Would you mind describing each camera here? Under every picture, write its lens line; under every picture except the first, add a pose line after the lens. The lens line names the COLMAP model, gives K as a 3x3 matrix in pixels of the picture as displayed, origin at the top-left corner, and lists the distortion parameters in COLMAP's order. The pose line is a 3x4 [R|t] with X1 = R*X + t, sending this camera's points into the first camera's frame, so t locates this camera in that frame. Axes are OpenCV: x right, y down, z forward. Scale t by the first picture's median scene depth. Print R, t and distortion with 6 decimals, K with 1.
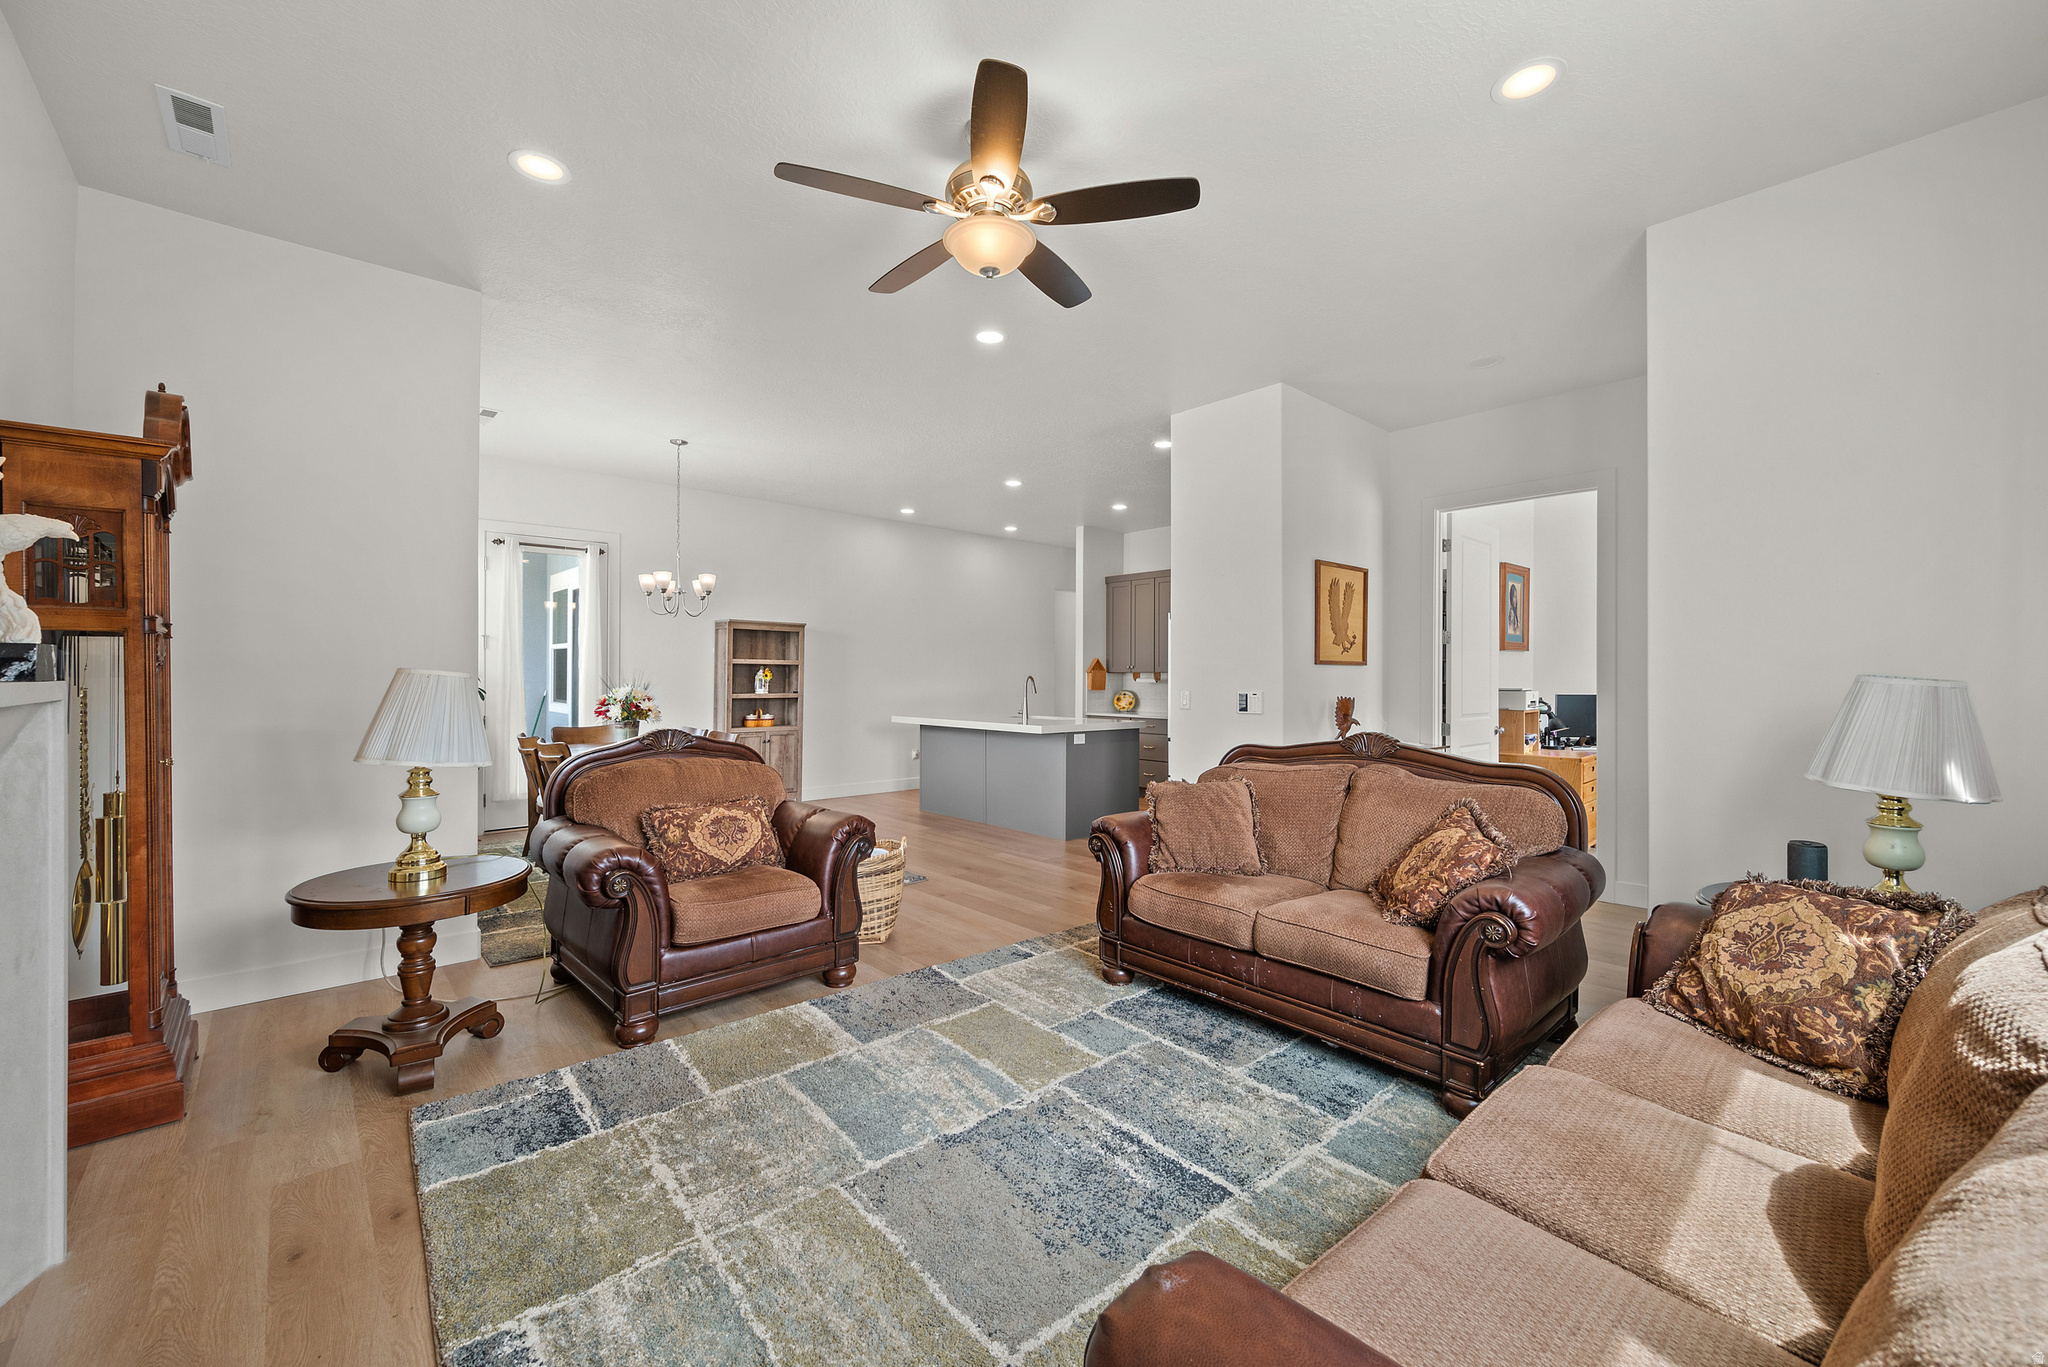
lens RADIAL K [[812.7, 0, 1026.7], [0, 812.7, 691.5], [0, 0, 1]] dist [-0.001434, -0.000591]
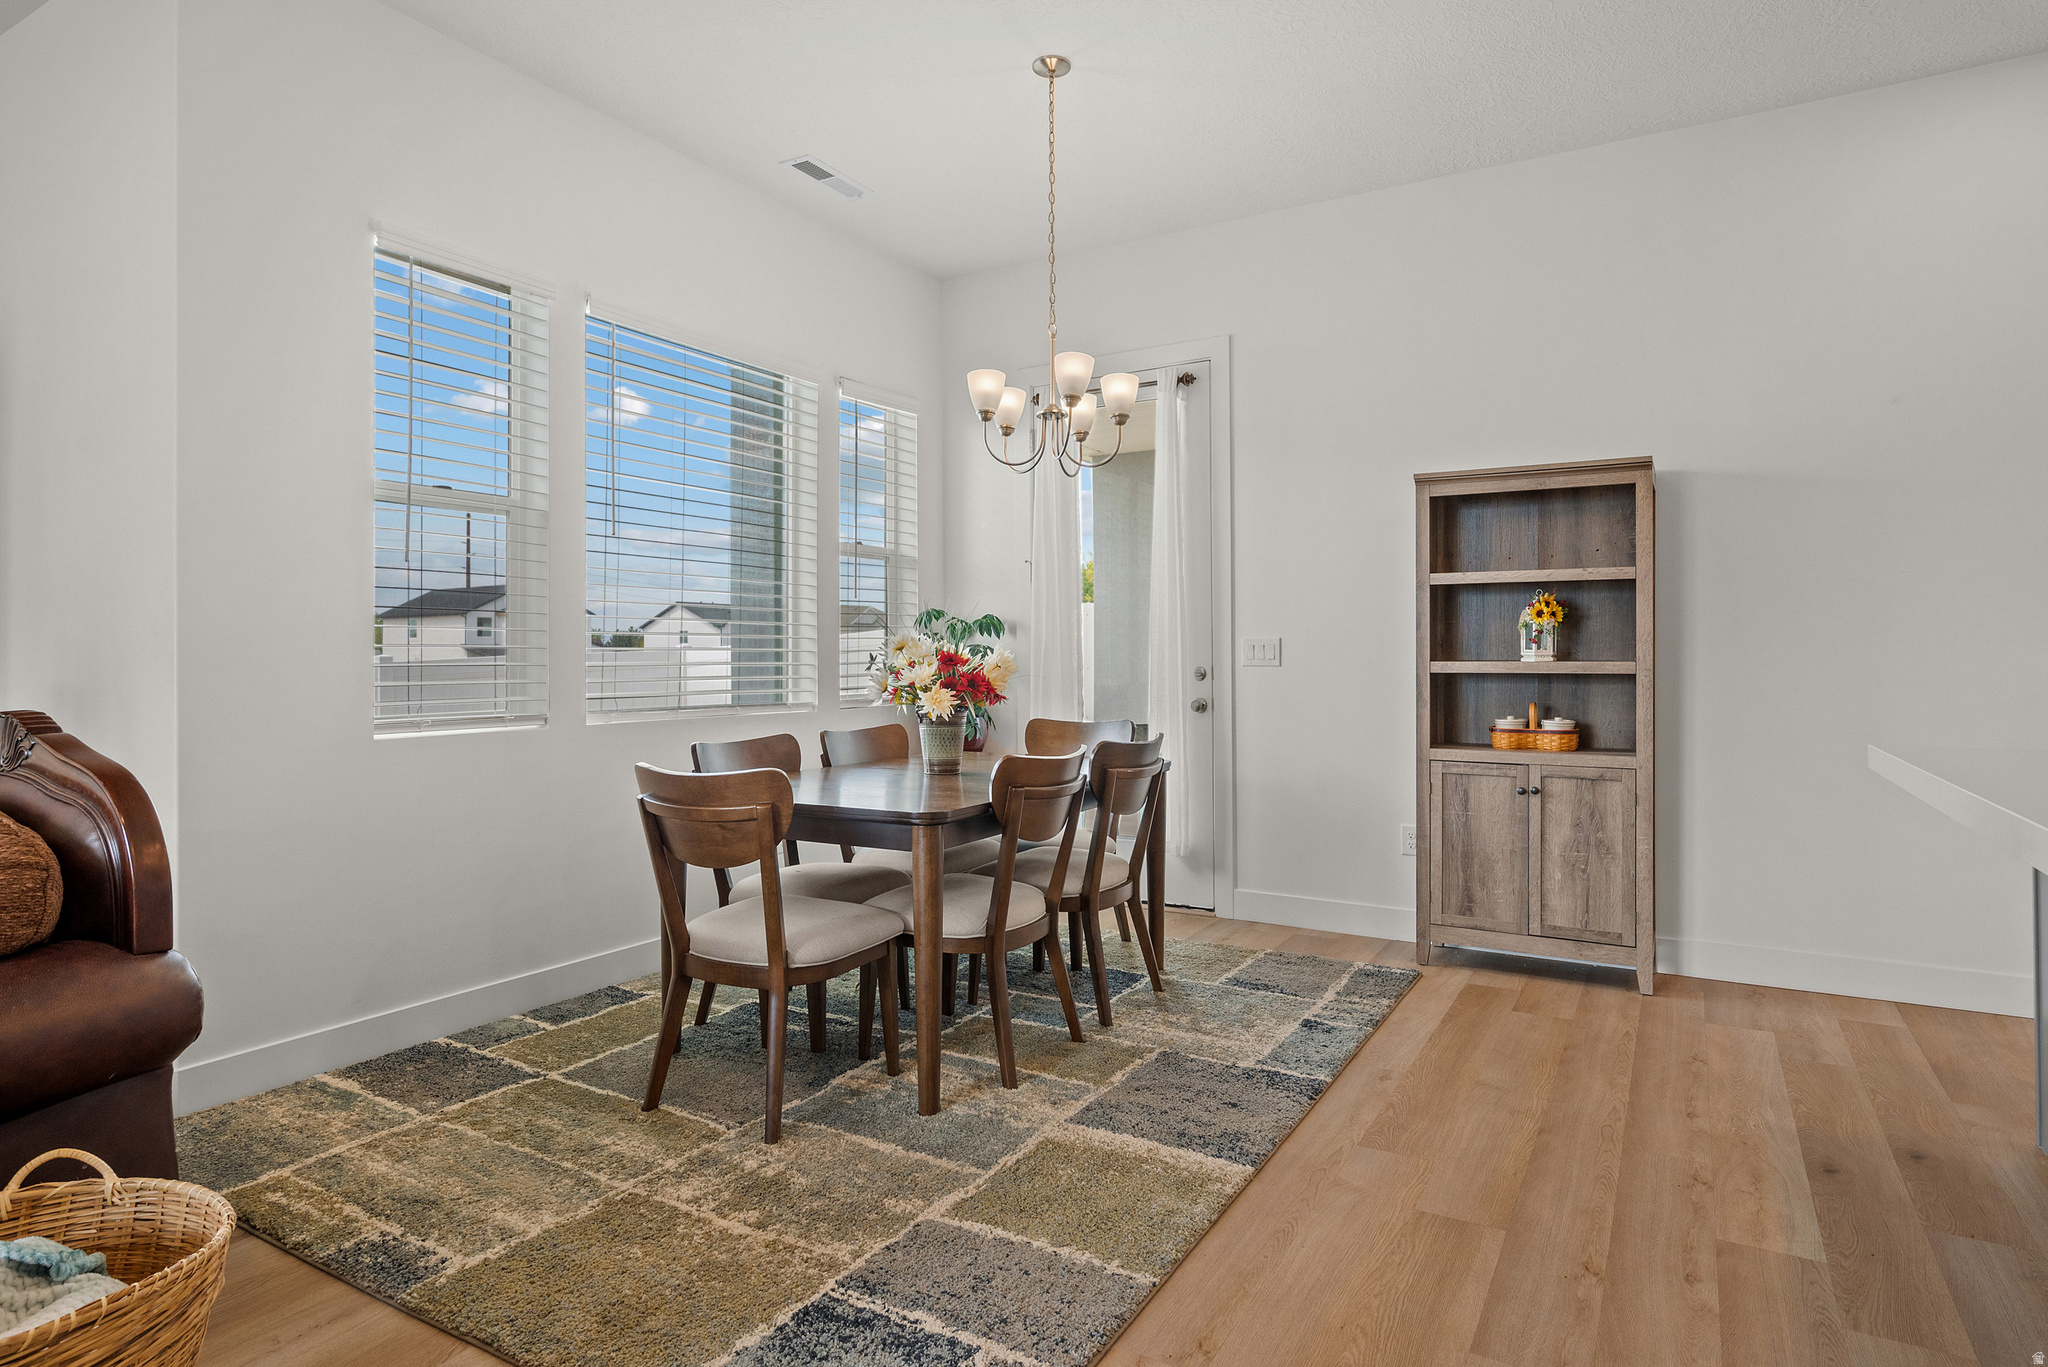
lens RADIAL K [[1124.3, 0, 1024.0], [0, 1124.3, 662.9], [0, 0, 1]] dist [-0.002839, -0.000540]
pose [[0.297556, -0.003581, -0.954698, 0.097445], [-0.014095, 0.999867, -0.008144, 0.010510], [0.954600, 0.015880, 0.297466, 0.621676]]
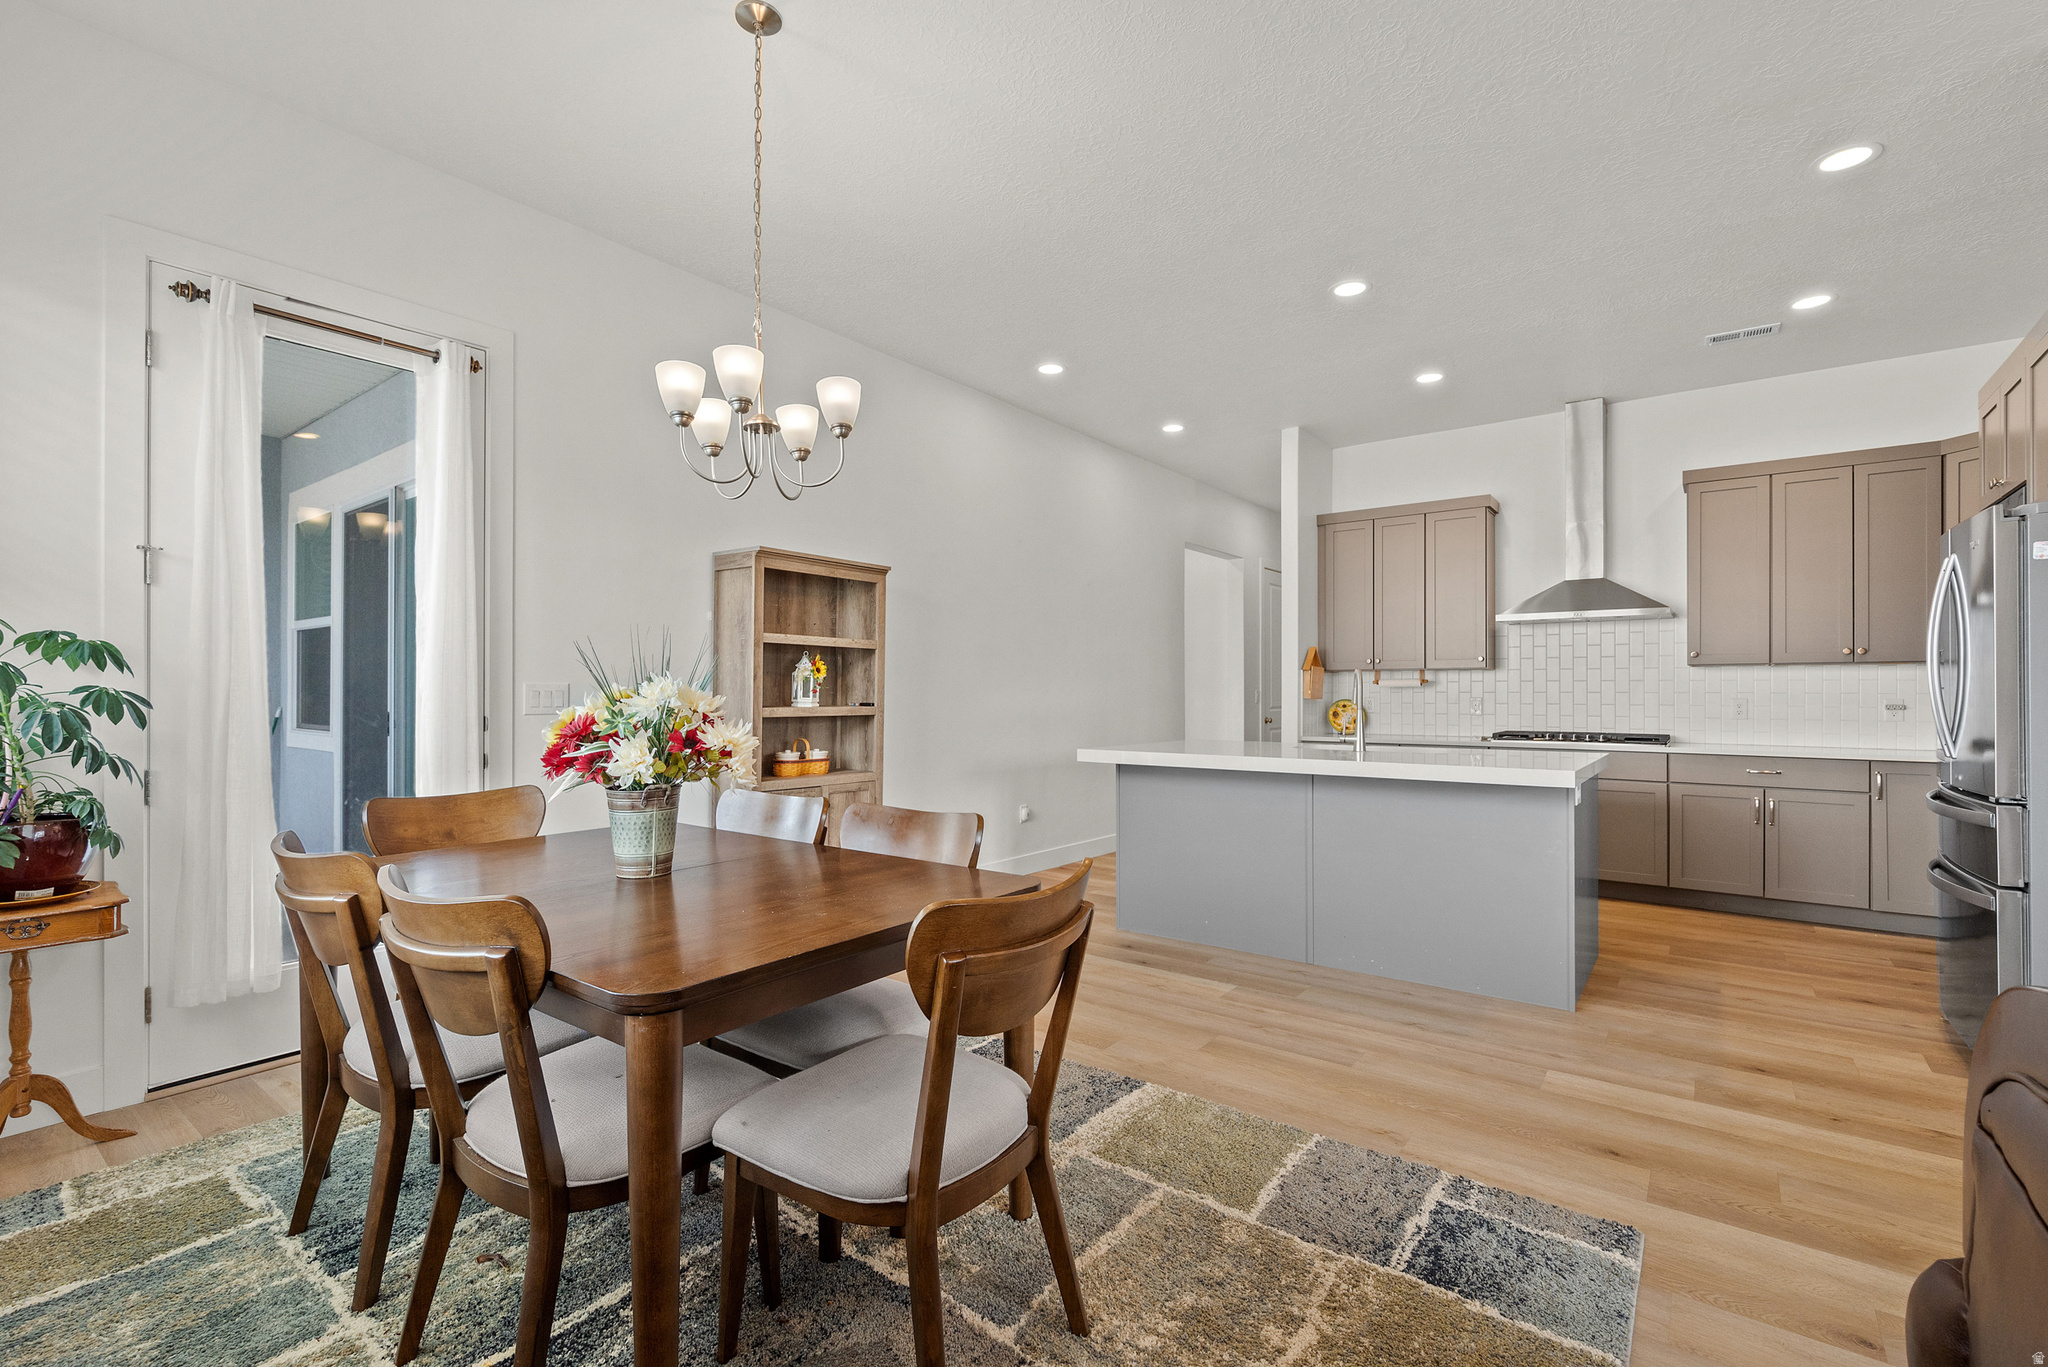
lens RADIAL K [[910.5, 0, 1030.8], [0, 910.5, 691.4], [0, 0, 1]] dist [-0.001717, -0.000027]
pose [[0.983267, -0.006204, 0.182062, -0.293361], [0.009556, 0.999801, -0.017539, 0.004326], [-0.181917, 0.018985, 0.983131, 0.440504]]
